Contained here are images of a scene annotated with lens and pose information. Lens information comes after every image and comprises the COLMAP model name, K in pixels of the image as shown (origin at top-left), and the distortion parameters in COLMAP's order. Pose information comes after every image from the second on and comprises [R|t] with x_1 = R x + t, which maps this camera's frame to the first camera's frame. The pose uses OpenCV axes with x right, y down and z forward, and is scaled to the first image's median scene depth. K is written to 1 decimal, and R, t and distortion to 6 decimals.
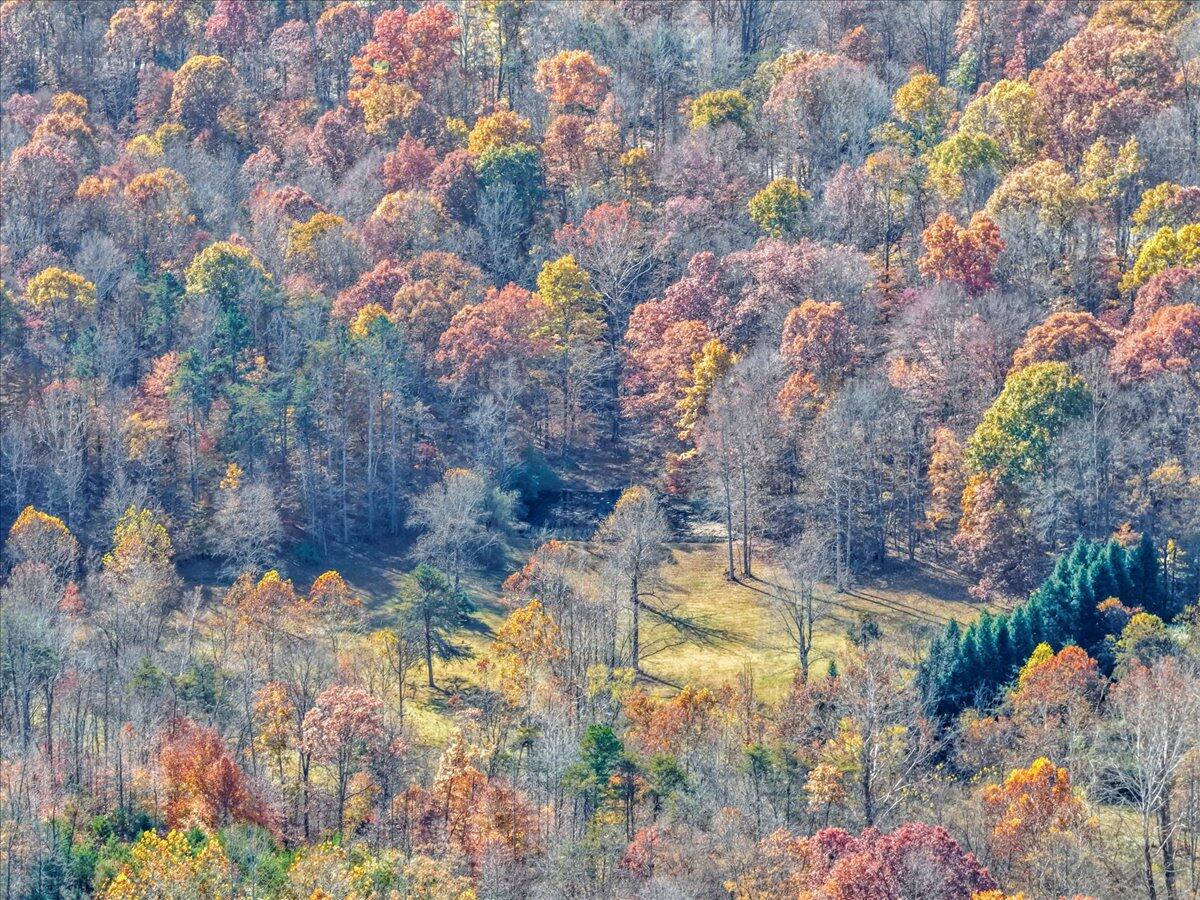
lens RADIAL K [[517.2, 0, 600.0], [0, 517.2, 450.0], [0, 0, 1]] dist [0.006297, -0.000024]
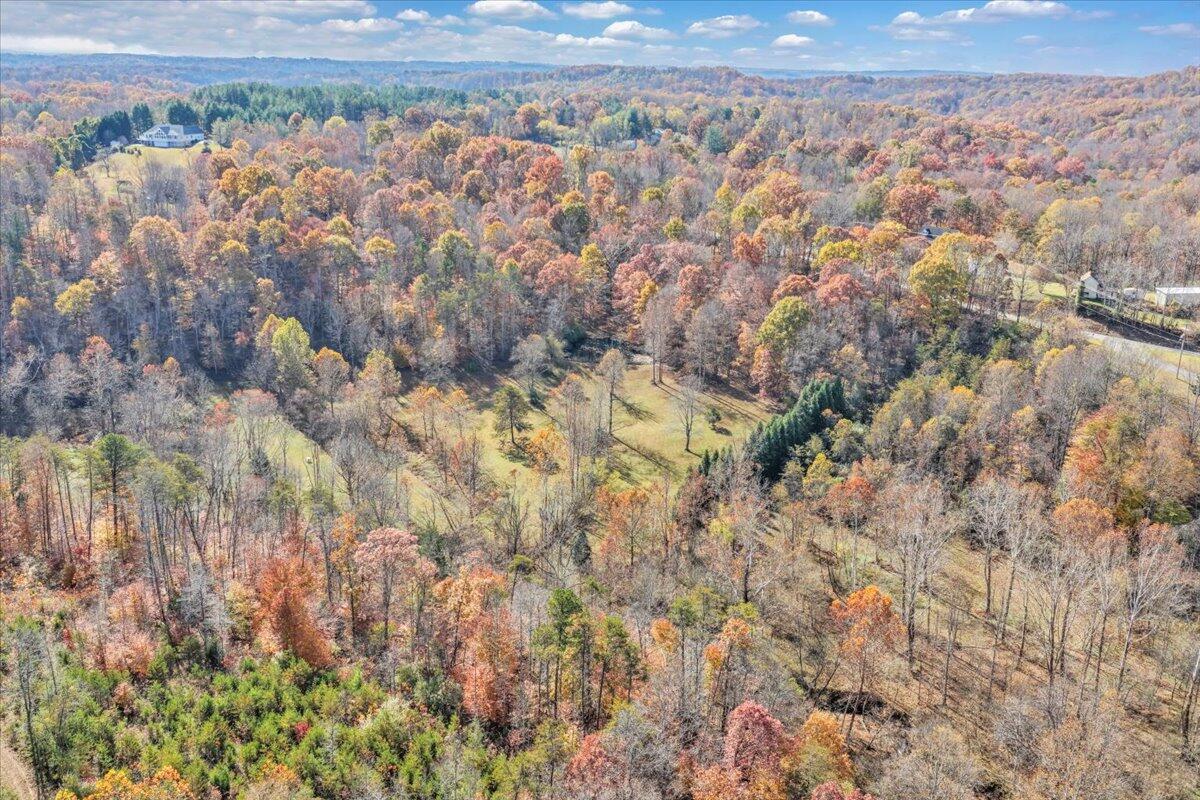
lens RADIAL K [[414.3, 0, 595.0], [0, 414.3, 398.3], [0, 0, 1]] dist [0.000898, 0.000007]
pose [[0.997747, 0.027184, 0.061330, -0.146167], [-0.030887, 0.997704, 0.060264, 0.244172], [-0.059551, -0.062023, 0.996297, -1.001856]]
